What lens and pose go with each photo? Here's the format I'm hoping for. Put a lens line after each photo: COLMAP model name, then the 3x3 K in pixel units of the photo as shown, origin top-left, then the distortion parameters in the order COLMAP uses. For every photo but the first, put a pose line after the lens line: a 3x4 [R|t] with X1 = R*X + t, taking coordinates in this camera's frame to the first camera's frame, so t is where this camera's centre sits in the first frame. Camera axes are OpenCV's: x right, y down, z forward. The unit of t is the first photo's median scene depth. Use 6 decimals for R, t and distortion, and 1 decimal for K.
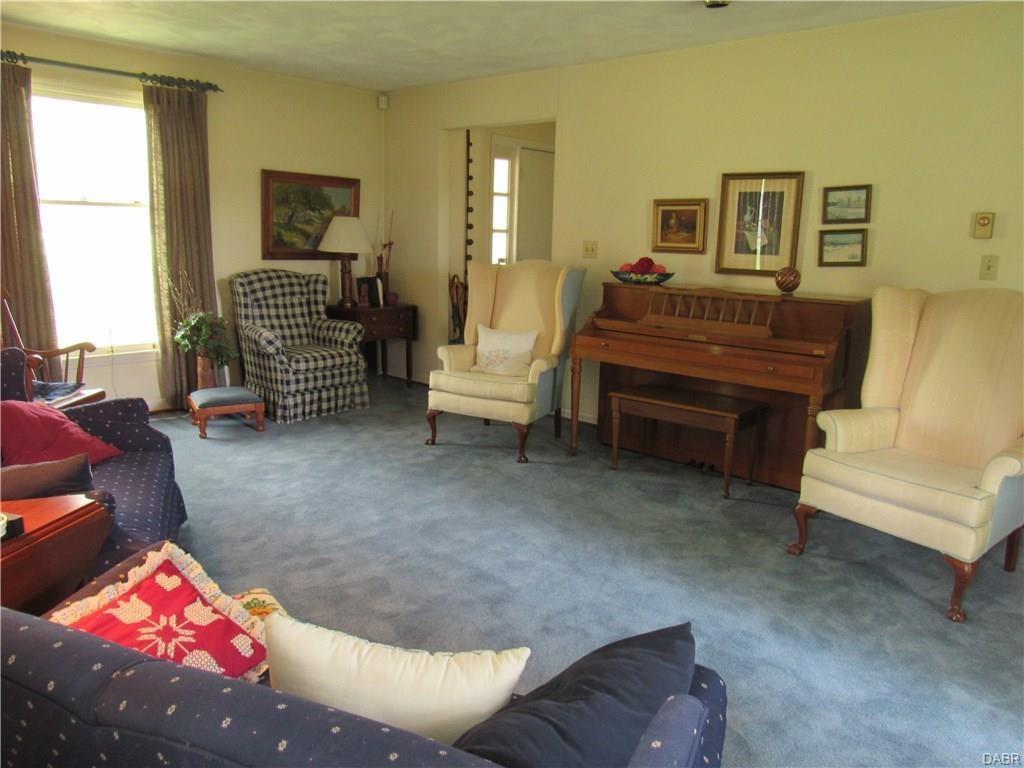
lens RADIAL K [[743.5, 0, 513.9], [0, 743.5, 386.7], [0, 0, 1]] dist [-0.020230, 0.007773]
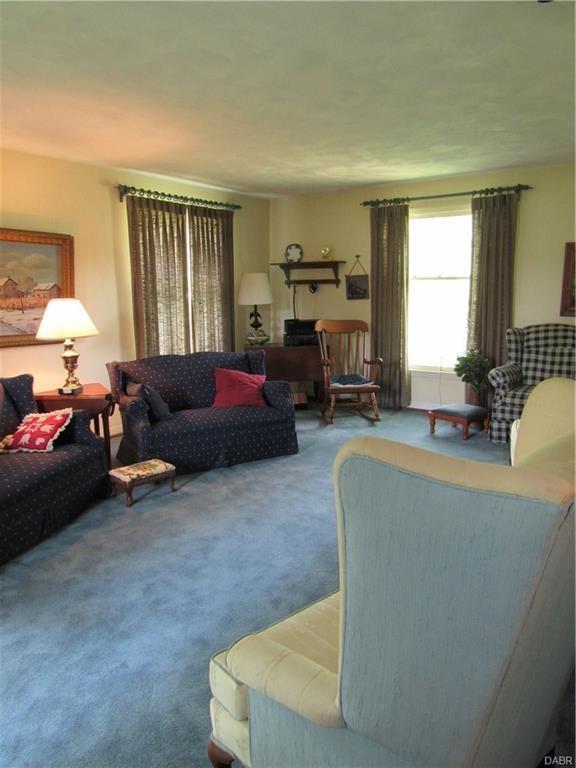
lens RADIAL K [[557.6, 0, 287.2], [0, 557.6, 382.6], [0, 0, 1]] dist [-0.020230, 0.007773]
pose [[0.164136, 0.140595, -0.976367, 0.716677], [-0.182364, 0.977054, 0.110037, -0.116792], [0.969434, 0.159993, 0.186010, 0.580512]]
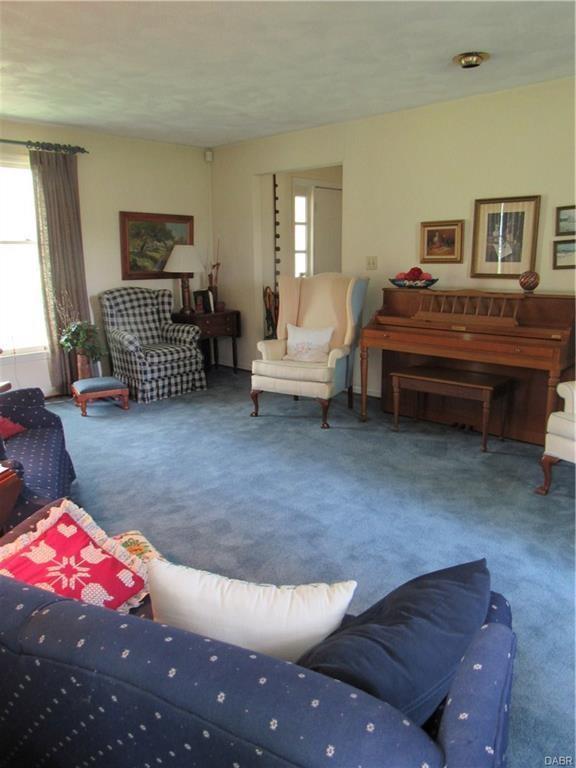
lens RADIAL K [[557.6, 0, 288.8], [0, 557.6, 385.3], [0, 0, 1]] dist [-0.020230, 0.007773]
pose [[0.998805, -0.029394, -0.039043, -0.013196], [0.030455, 0.999175, 0.026865, -0.002003], [0.038221, -0.028022, 0.998876, 0.019035]]
